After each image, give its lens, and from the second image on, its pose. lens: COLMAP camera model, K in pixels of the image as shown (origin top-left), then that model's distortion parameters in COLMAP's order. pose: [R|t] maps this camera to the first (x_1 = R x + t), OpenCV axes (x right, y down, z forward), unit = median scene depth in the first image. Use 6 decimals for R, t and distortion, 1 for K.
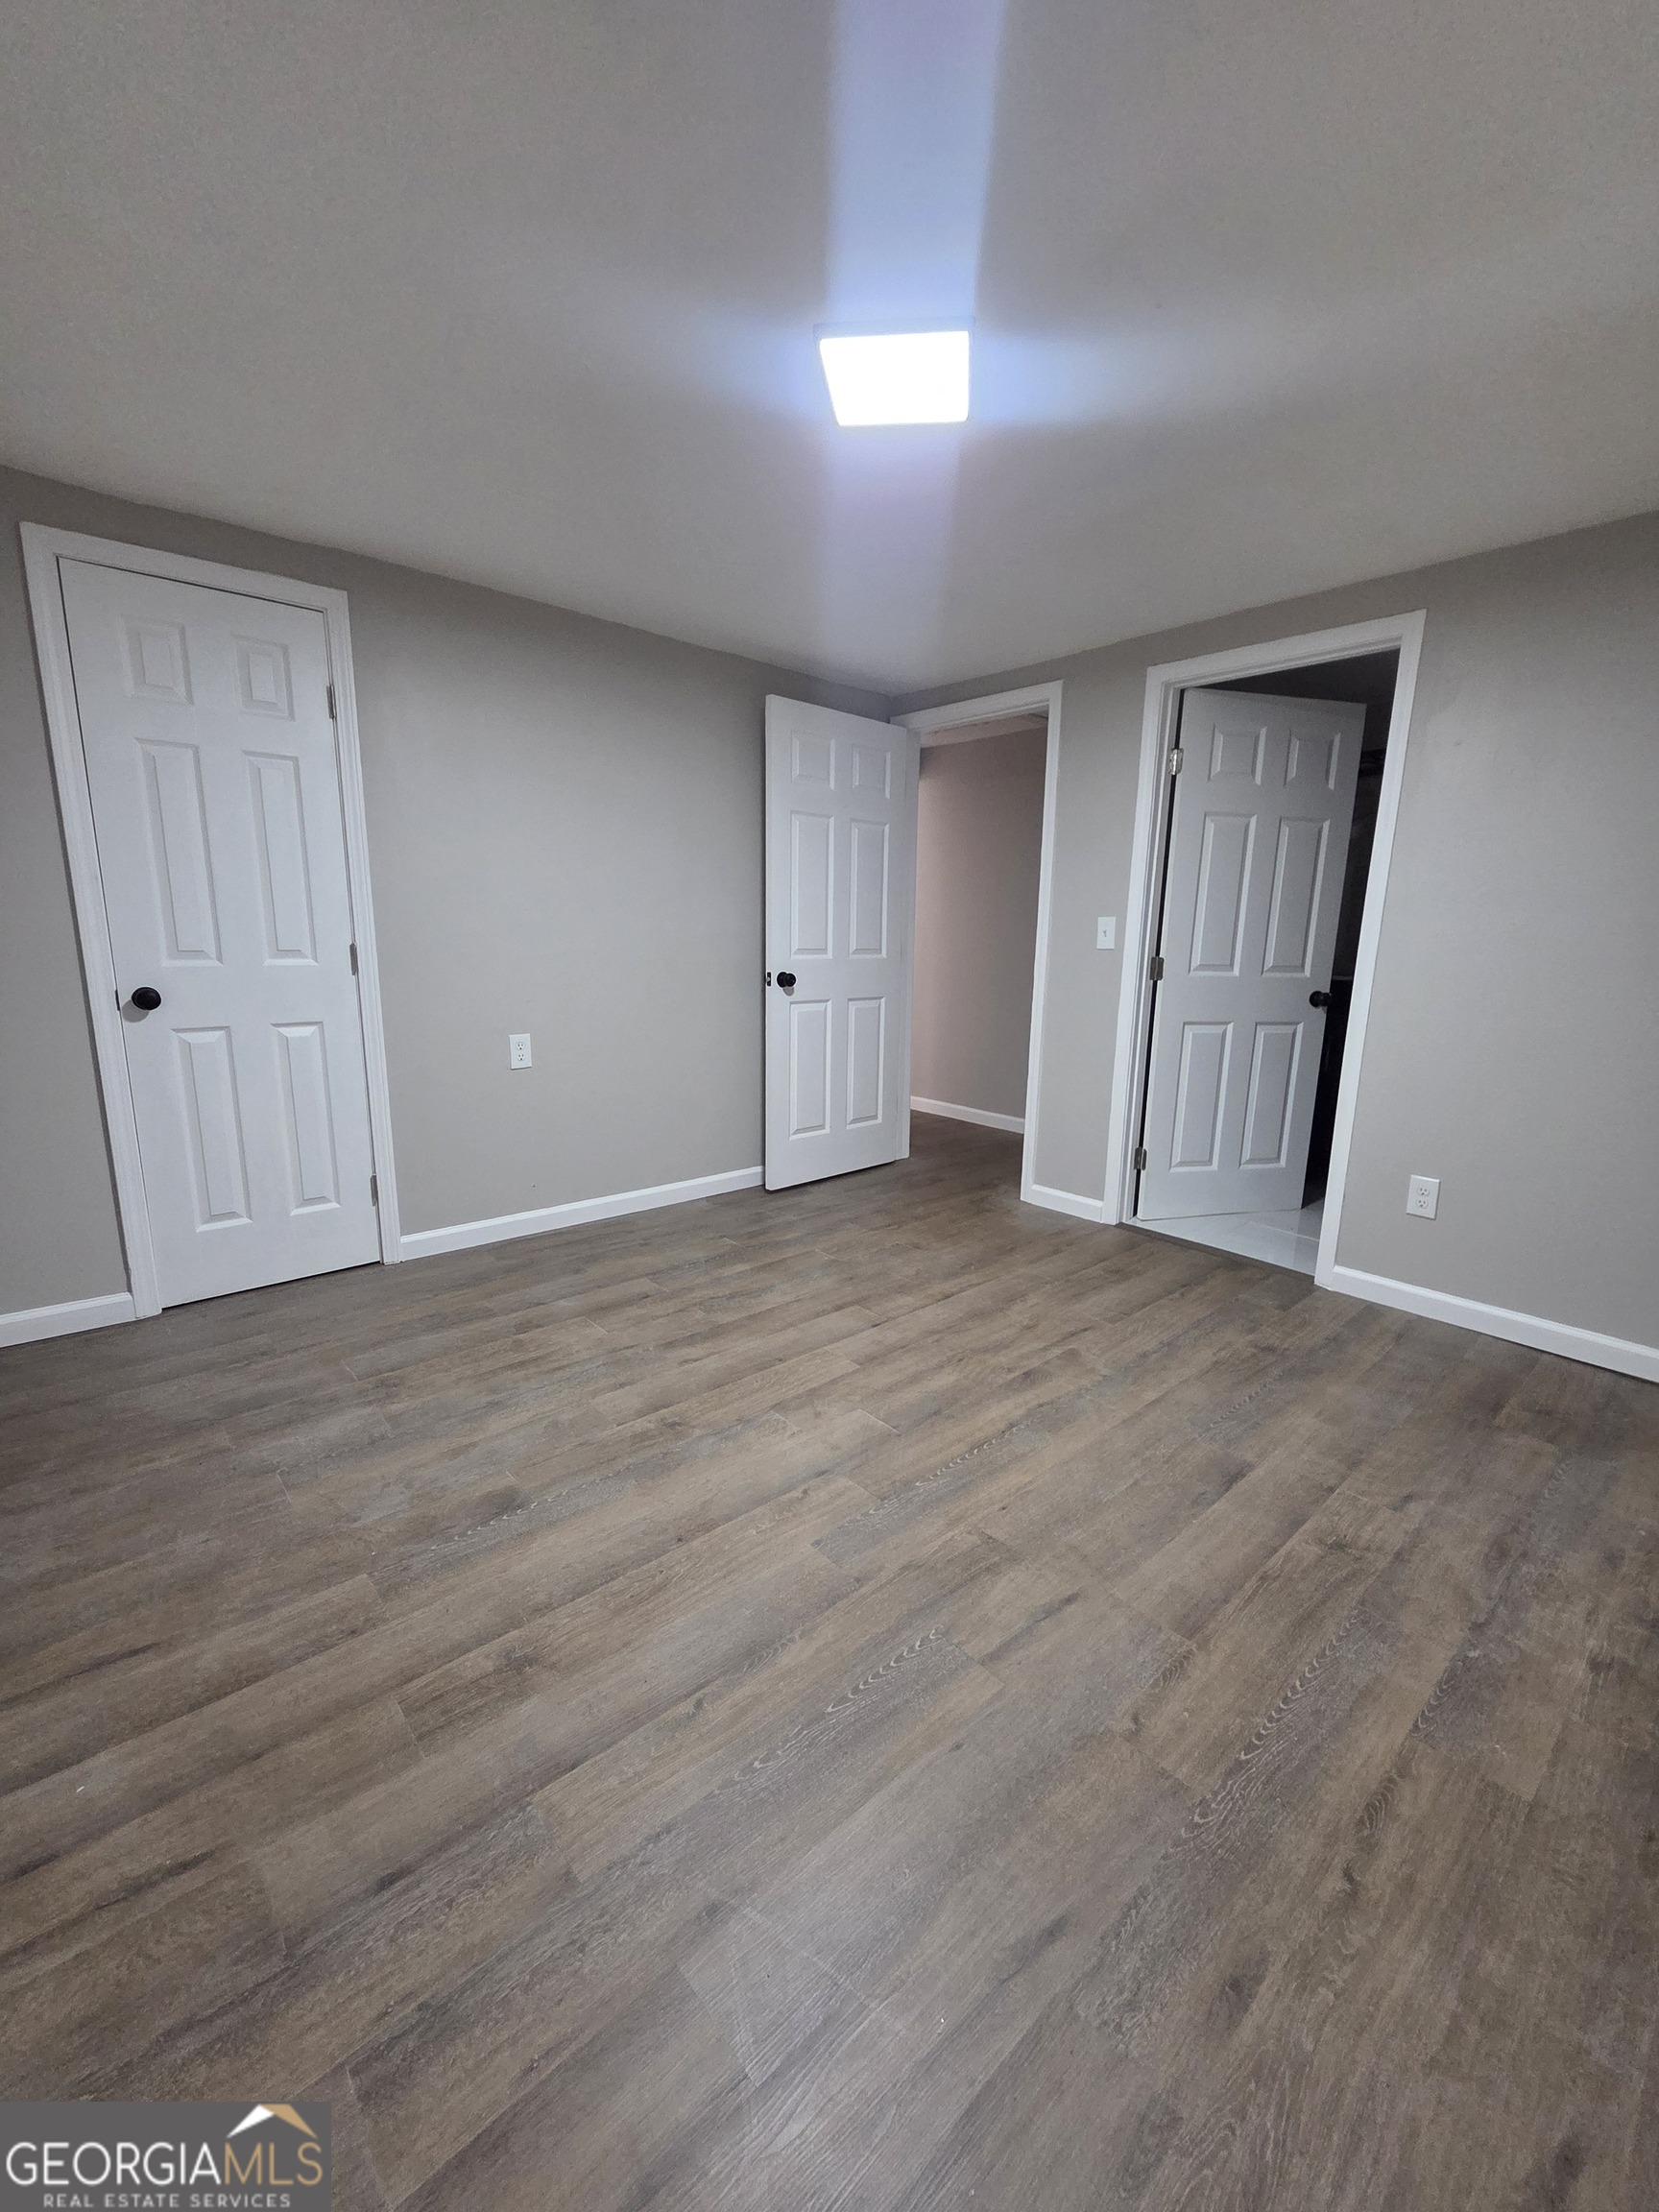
lens RADIAL K [[895.4, 0, 823.7], [0, 895.4, 1112.3], [0, 0, 1]] dist [0.000744, 0.000739]
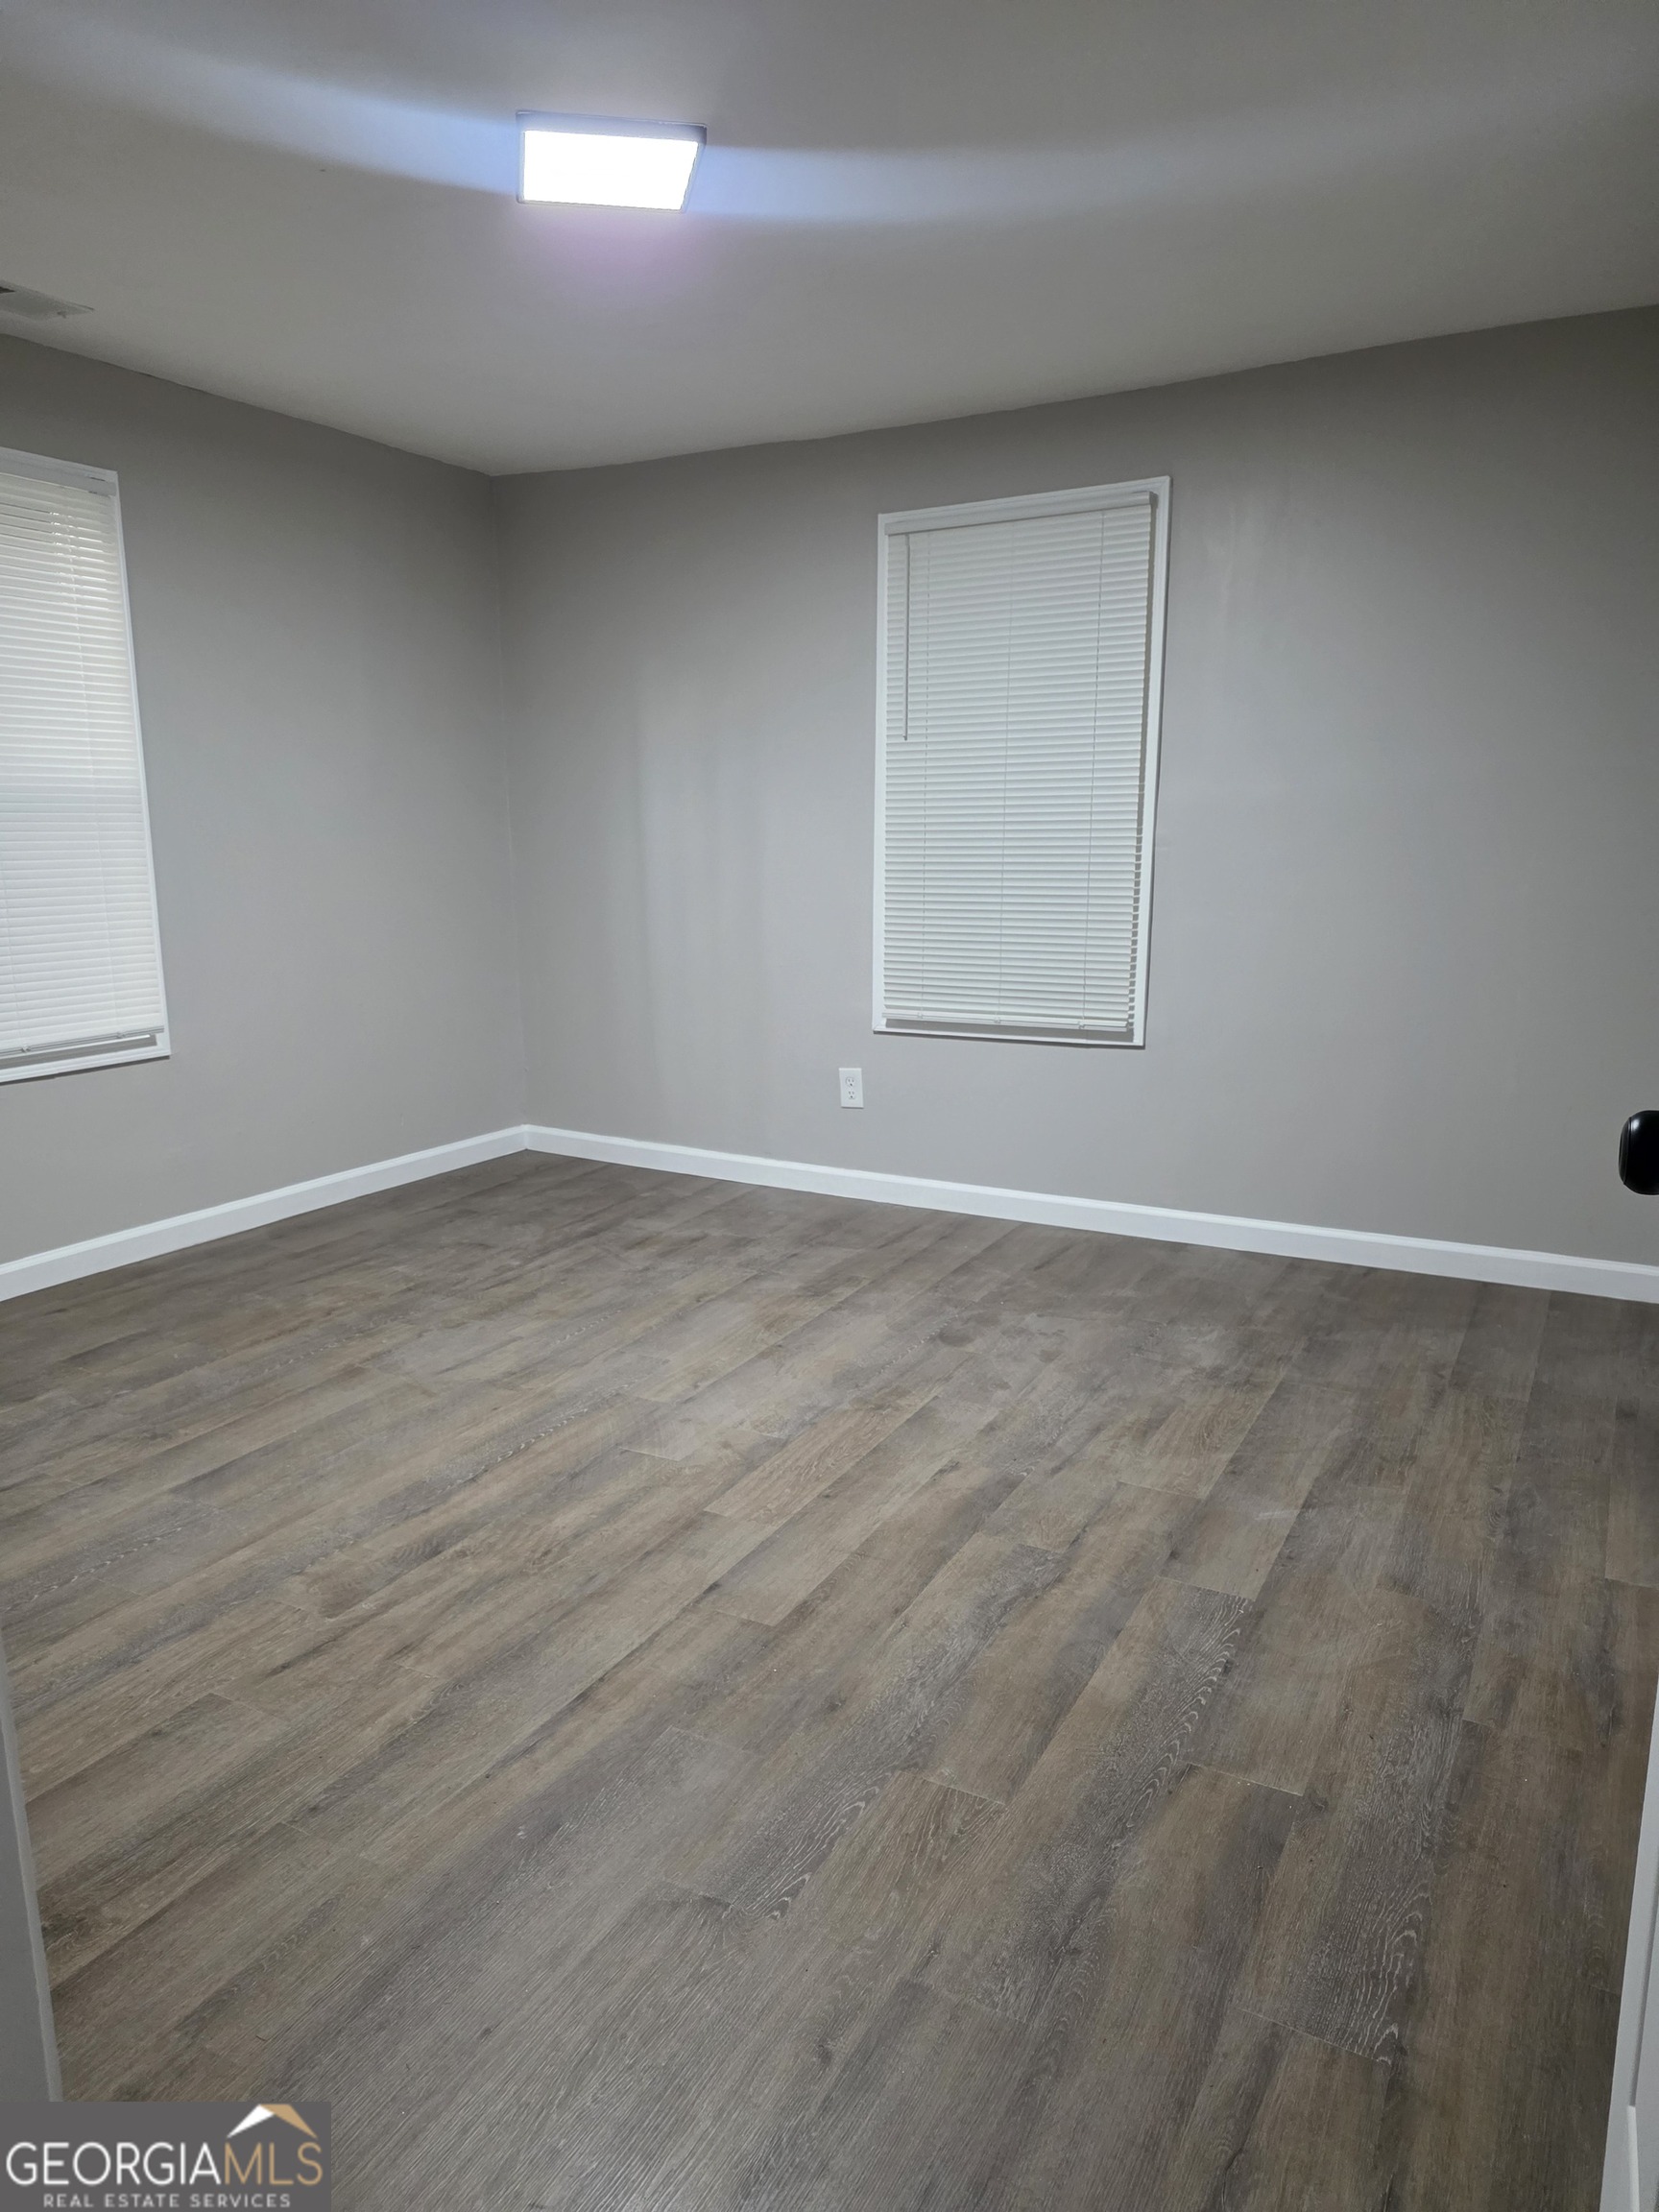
lens RADIAL K [[1462.8, 0, 826.1], [0, 1462.8, 1101.8], [0, 0, 1]] dist [0.049787, -0.007983]
pose [[-0.937089, 0.057020, -0.344403, 0.321073], [-0.078410, 0.926983, 0.366818, -0.399615], [0.340171, 0.370745, -0.864194, 1.937694]]
